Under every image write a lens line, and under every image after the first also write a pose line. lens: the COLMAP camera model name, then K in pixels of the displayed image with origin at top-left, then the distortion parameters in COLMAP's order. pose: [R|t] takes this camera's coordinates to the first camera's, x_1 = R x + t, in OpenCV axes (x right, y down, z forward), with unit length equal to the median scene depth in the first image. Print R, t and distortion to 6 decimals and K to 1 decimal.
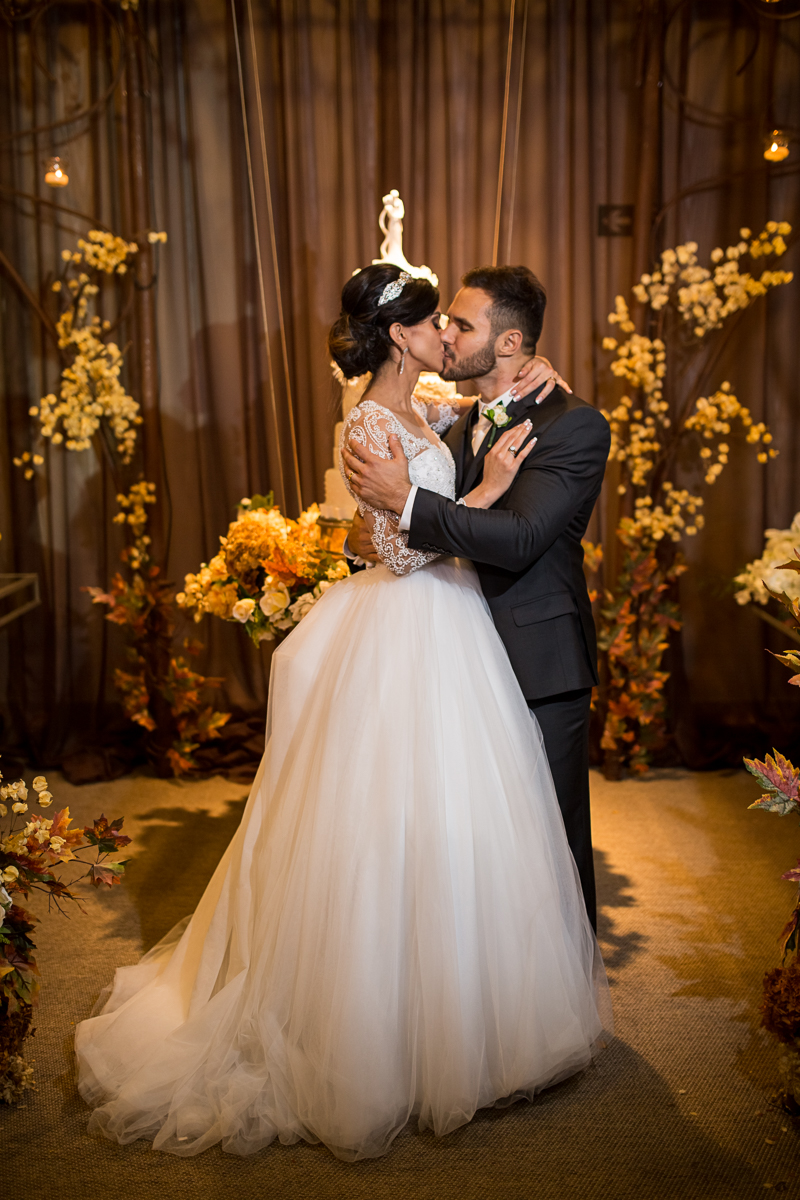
lens RADIAL K [[1380.5, 0, 389.5], [0, 1380.5, 603.2], [0, 0, 1]] dist [0.047411, 0.000000]
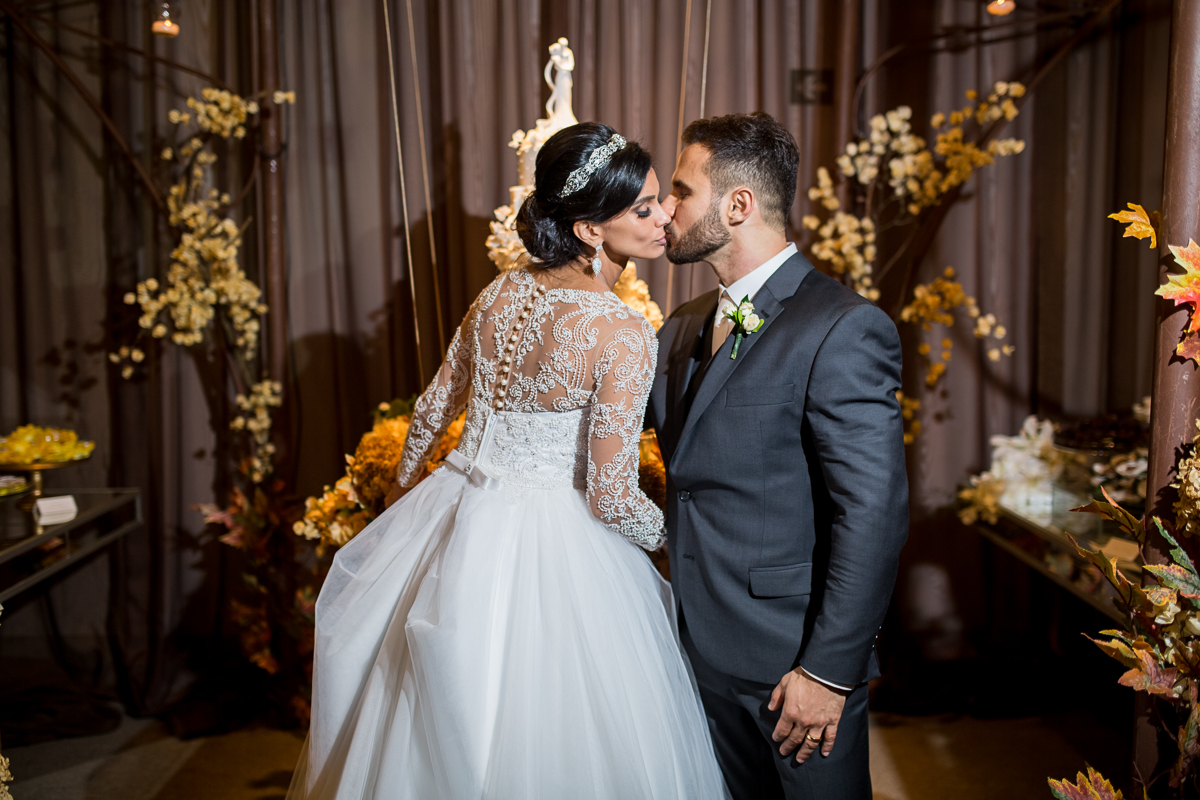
lens RADIAL K [[1380.5, 0, 608.9], [0, 1380.5, 396.4], [0, 0, 1]] dist [0.047411, 0.000000]
pose [[0.999178, -0.000725, 0.040524, -0.001995], [0.003361, 0.997878, -0.065019, -0.023001], [-0.040390, 0.065102, 0.997061, 0.149144]]
